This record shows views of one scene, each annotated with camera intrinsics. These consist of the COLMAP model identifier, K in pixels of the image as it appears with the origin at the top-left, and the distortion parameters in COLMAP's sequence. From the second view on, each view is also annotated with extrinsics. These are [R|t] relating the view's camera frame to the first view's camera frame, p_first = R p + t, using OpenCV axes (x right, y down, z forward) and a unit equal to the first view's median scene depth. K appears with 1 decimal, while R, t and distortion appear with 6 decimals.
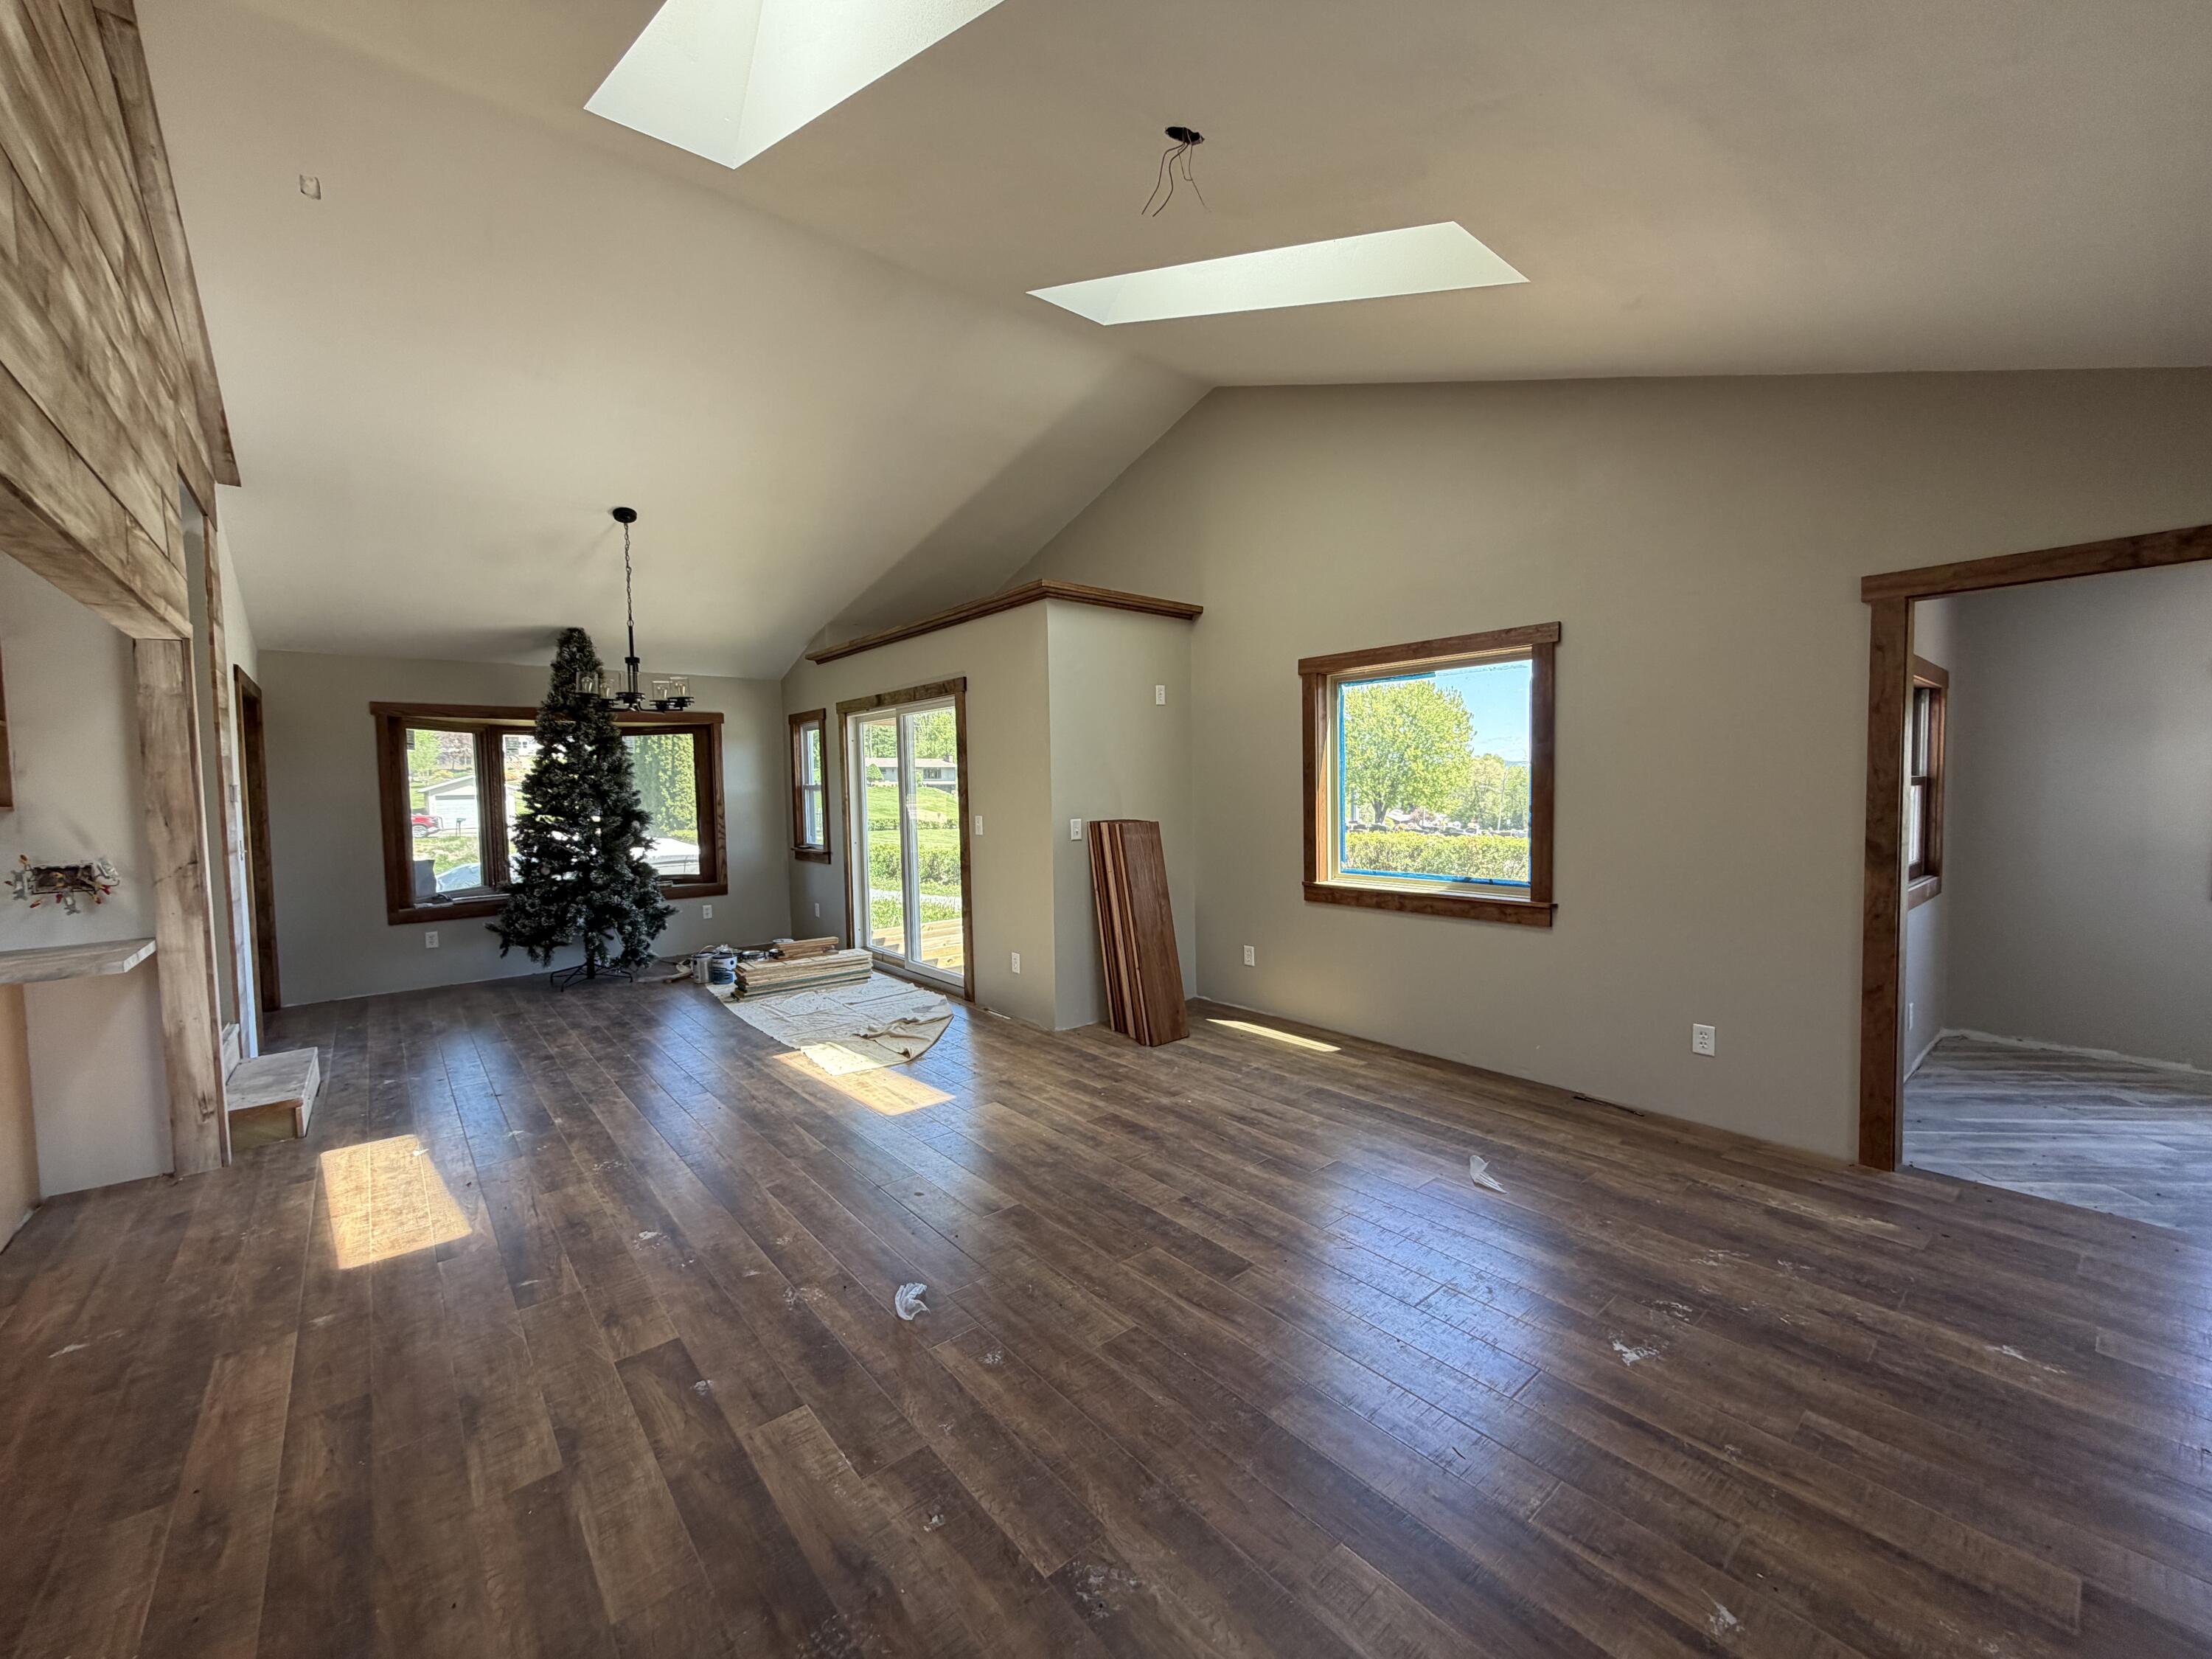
lens RADIAL K [[881.2, 0, 1096.5], [0, 881.2, 827.4], [0, 0, 1]] dist [0.000877, -0.000075]
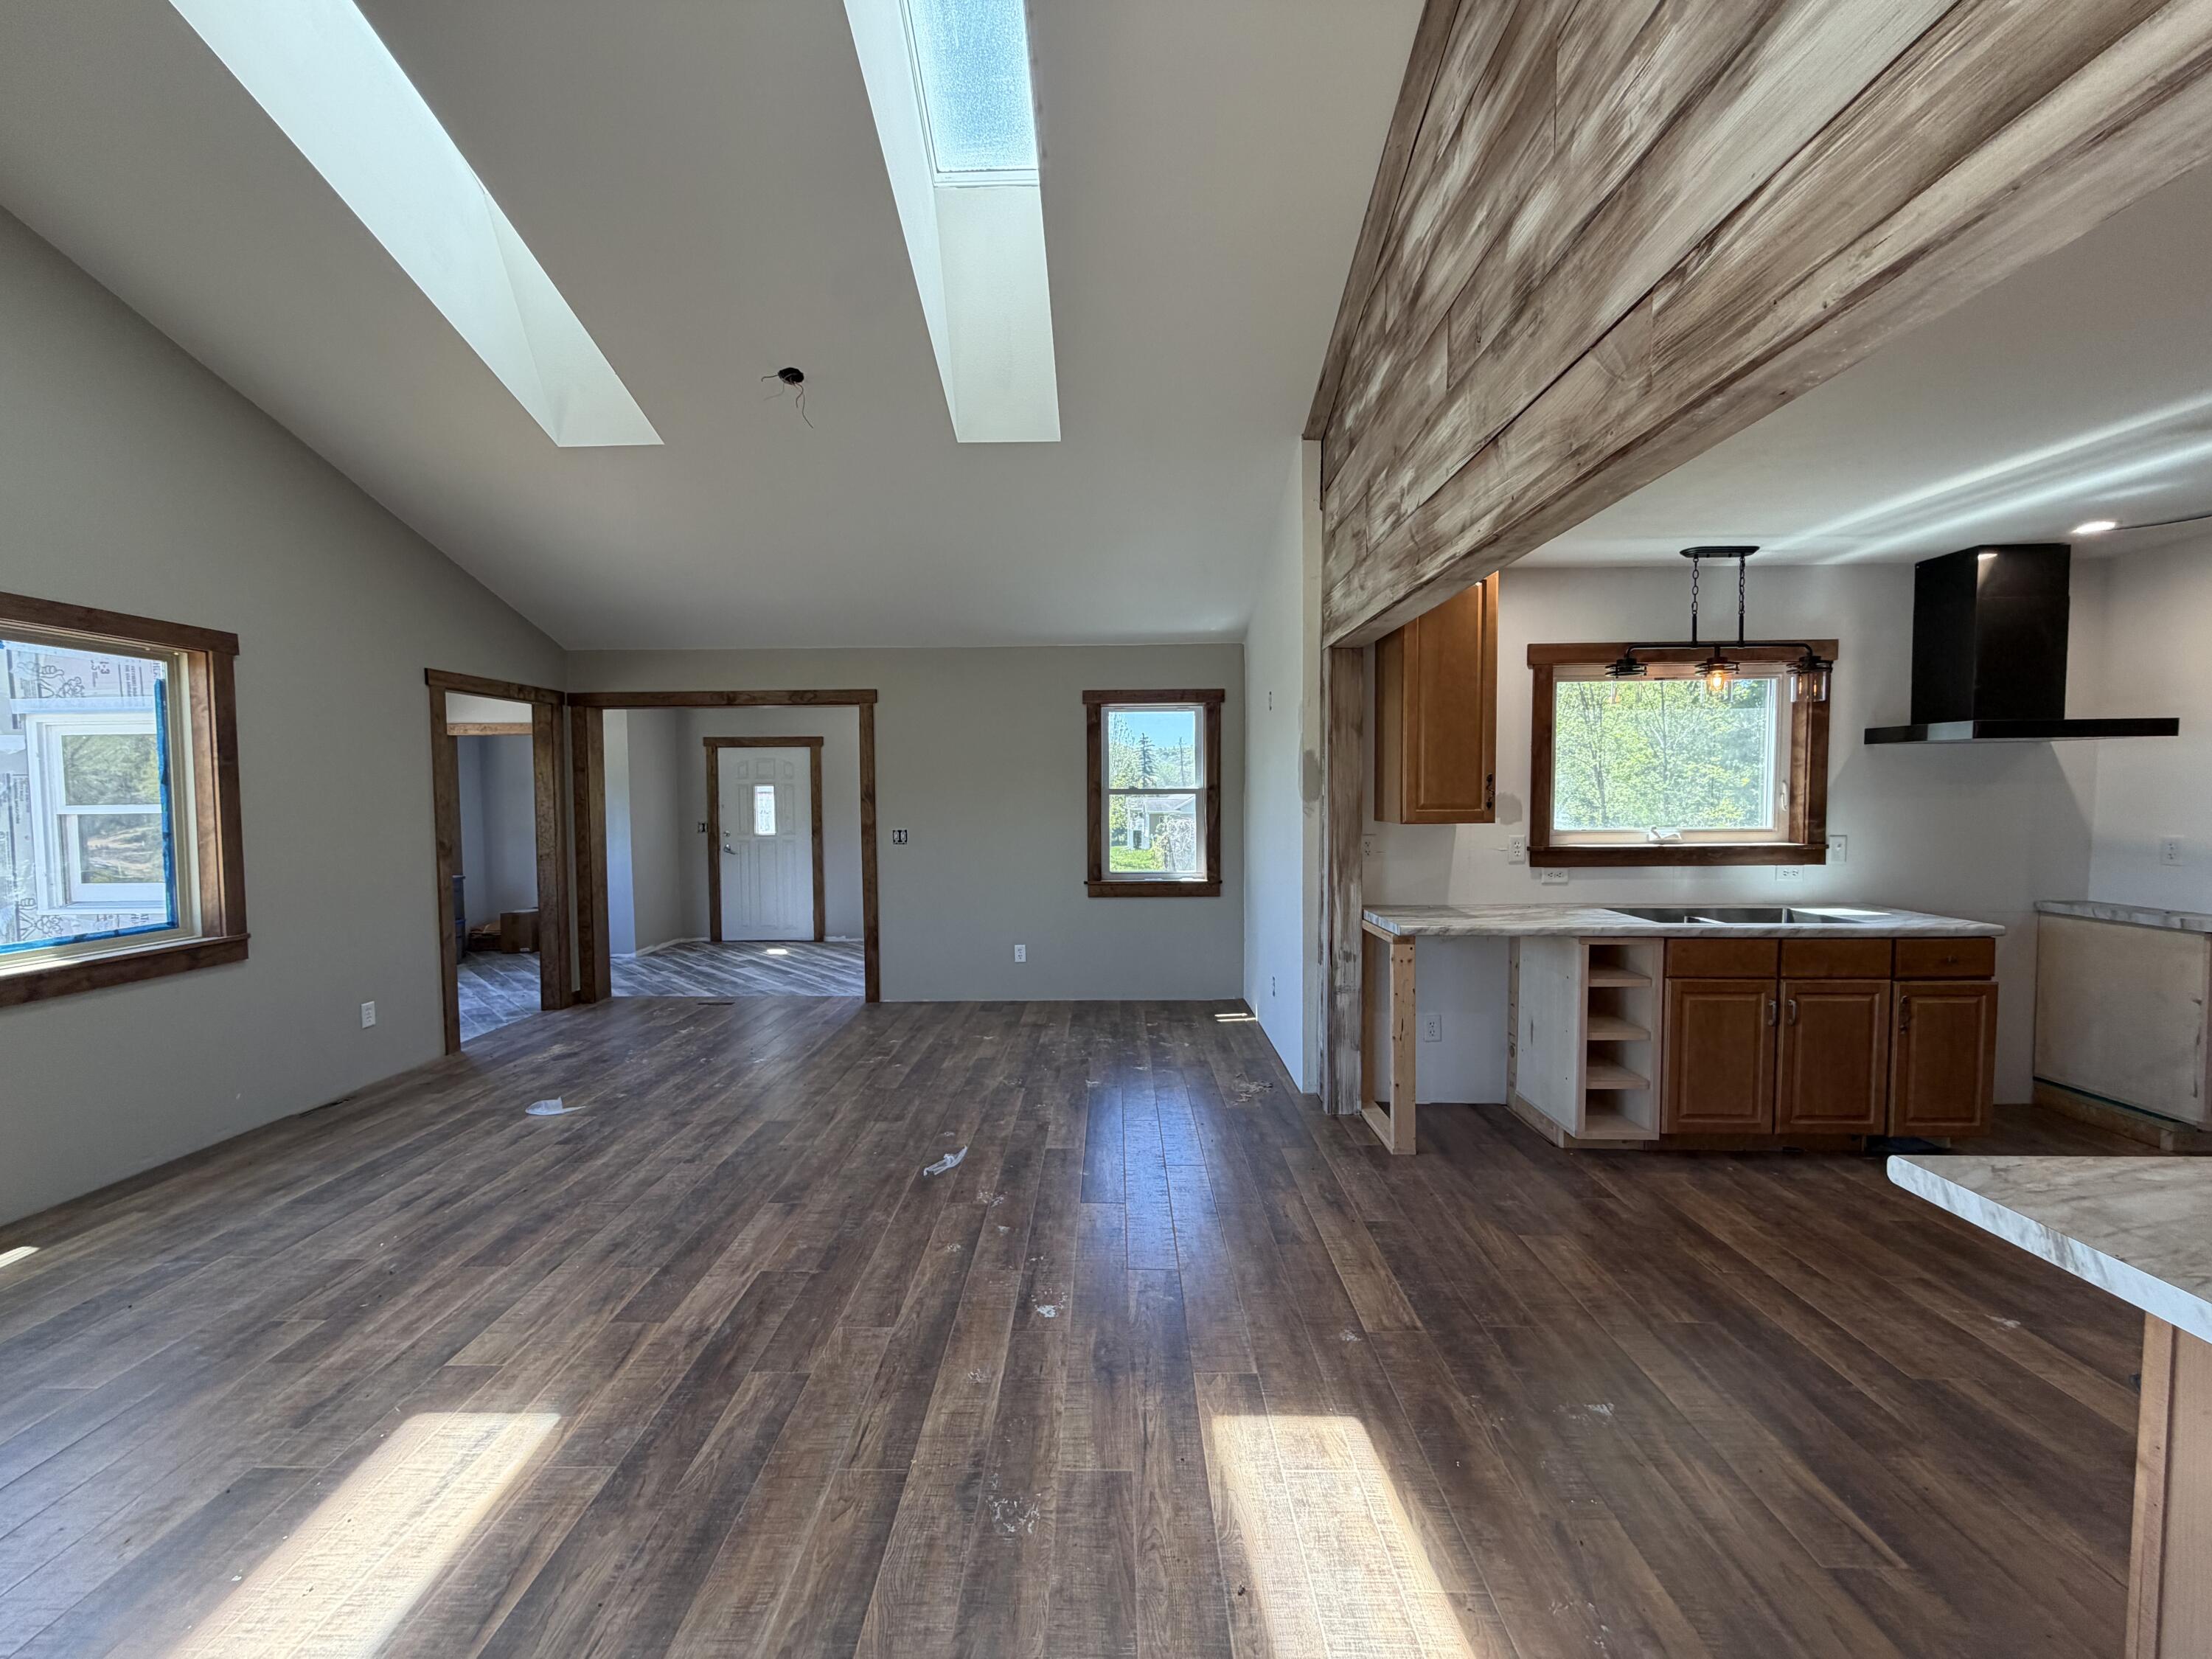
lens RADIAL K [[881.2, 0, 1094.0], [0, 881.2, 827.8], [0, 0, 1]] dist [0.000877, -0.000075]
pose [[-0.754635, -0.002581, 0.656140, -0.781454], [0.054764, 0.996255, 0.066903, -0.038815], [-0.653856, 0.086421, -0.751668, 1.116091]]
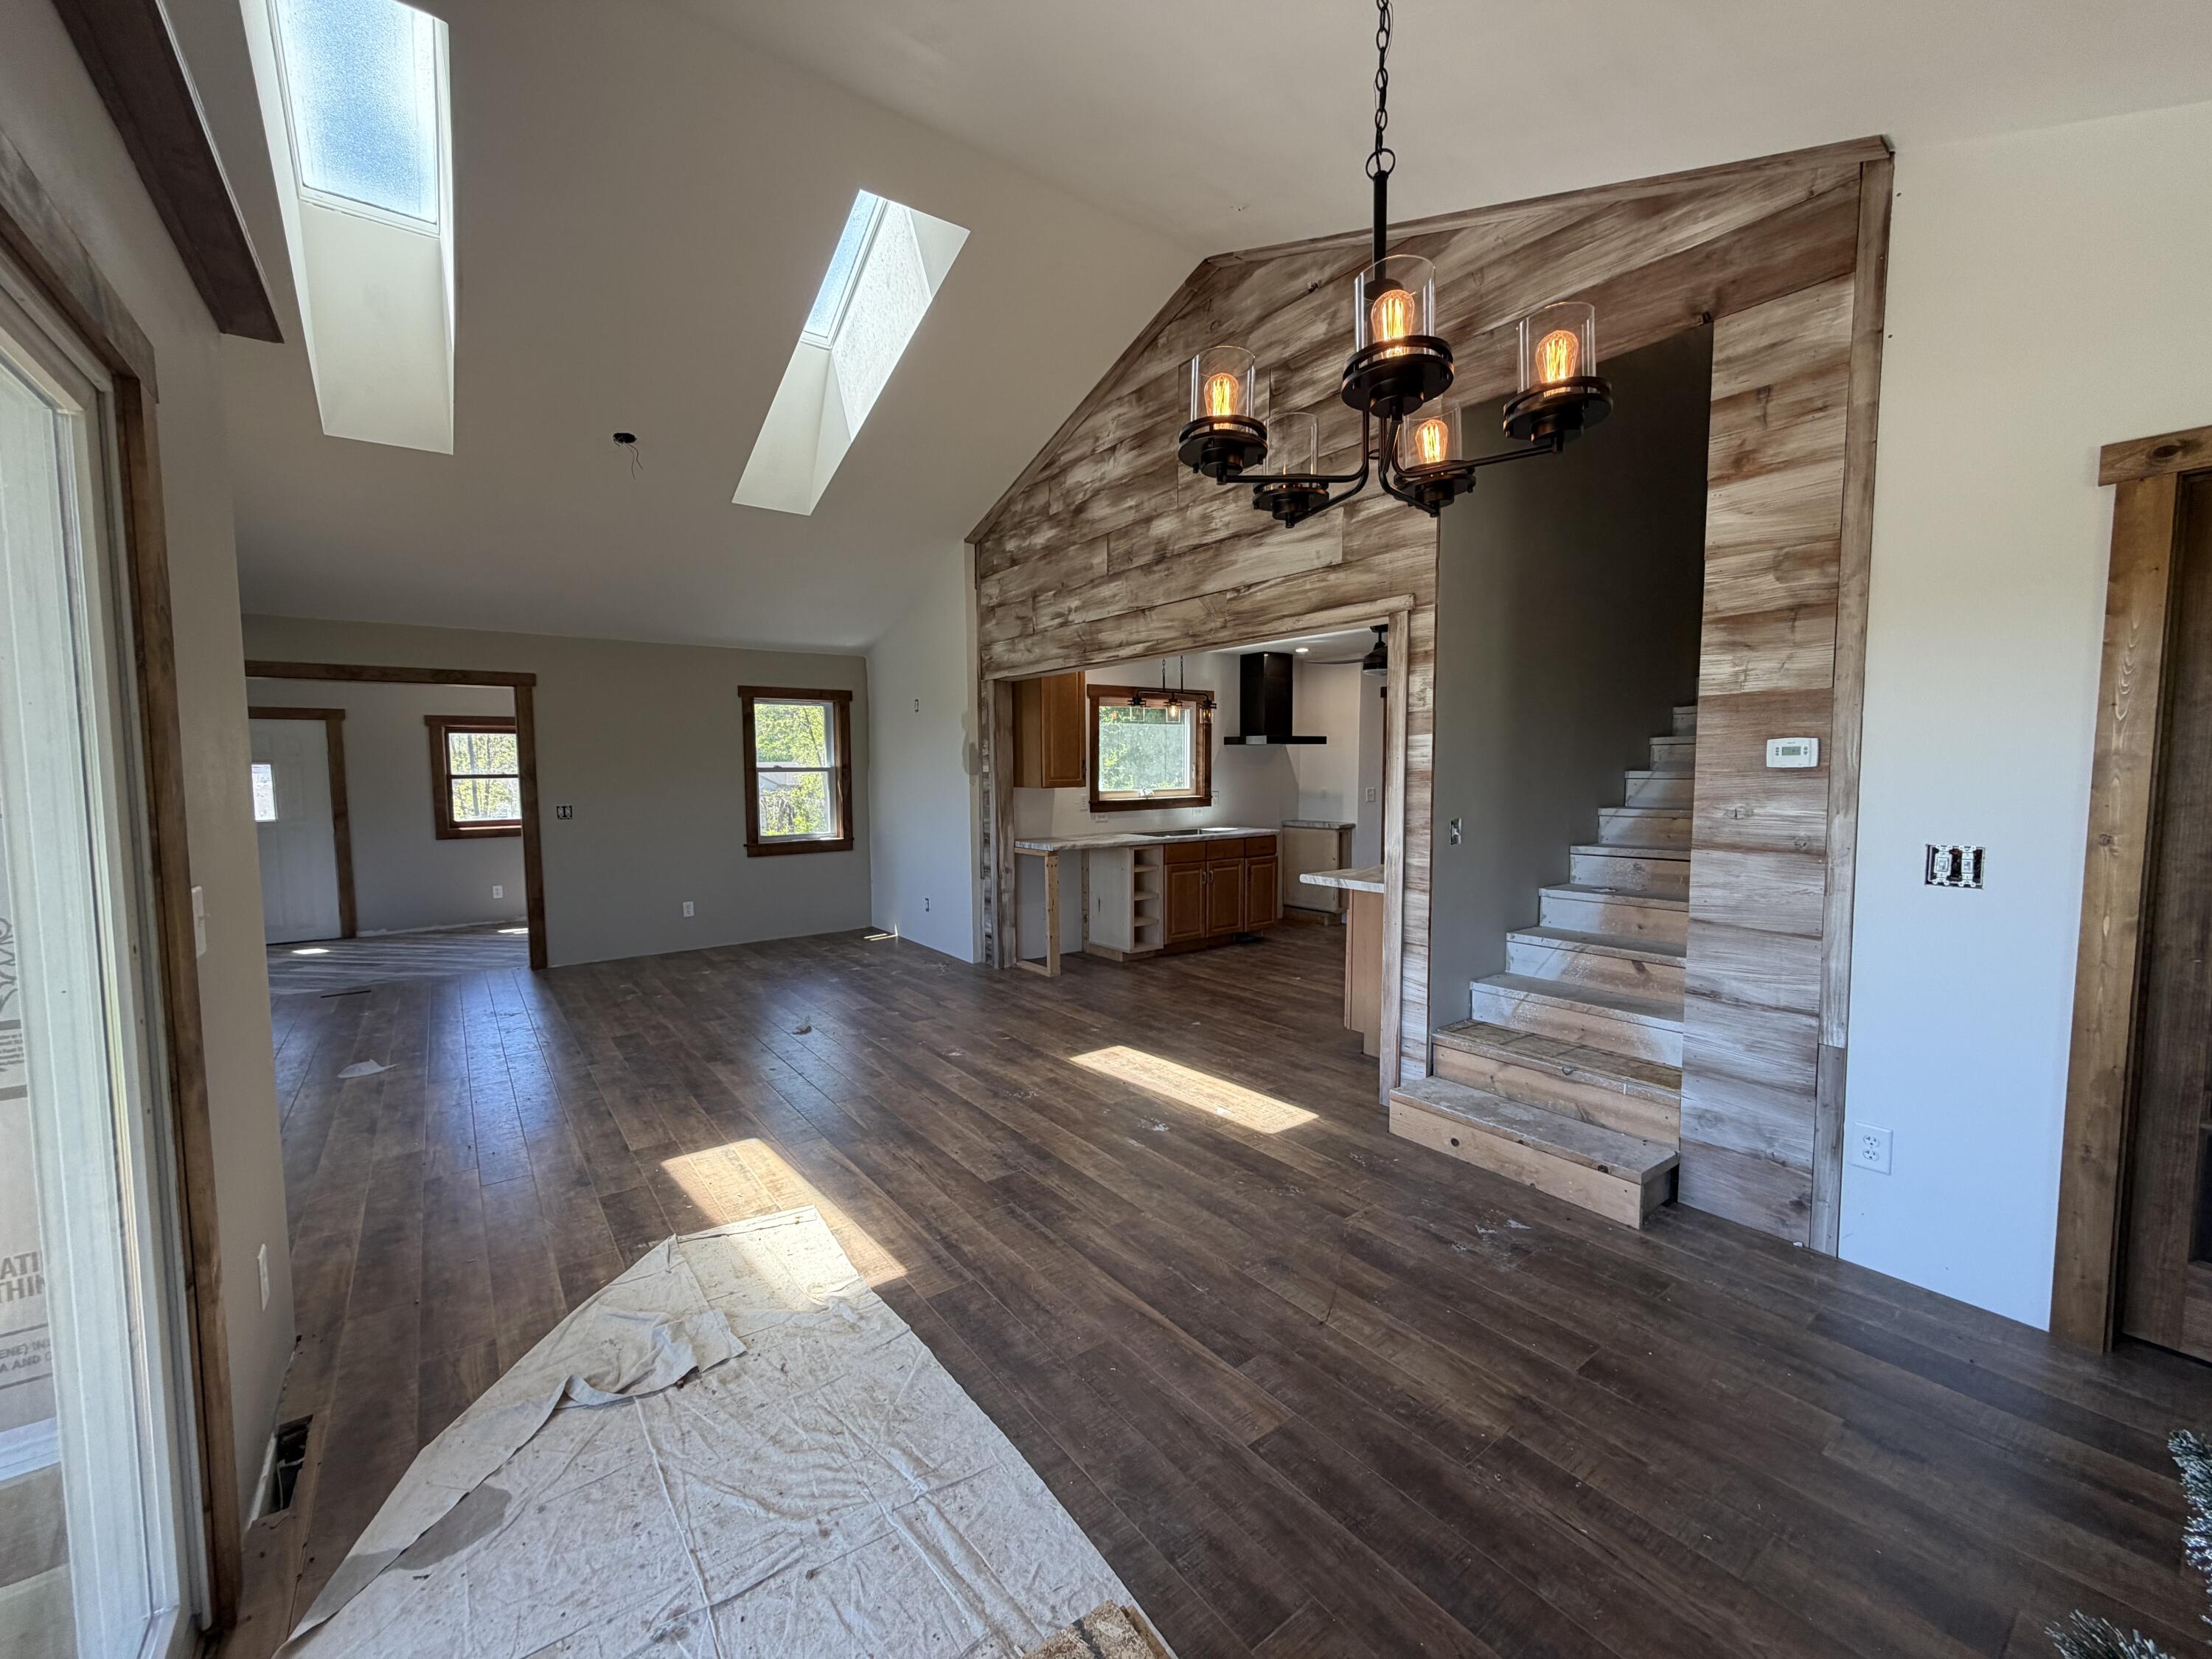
lens RADIAL K [[881.2, 0, 1094.9], [0, 881.2, 828.3], [0, 0, 1]] dist [0.000877, -0.000075]
pose [[-0.998233, 0.022799, 0.054883, -0.603993], [0.029335, 0.992171, 0.121394, -0.079927], [-0.051685, 0.122789, -0.991086, 1.761173]]
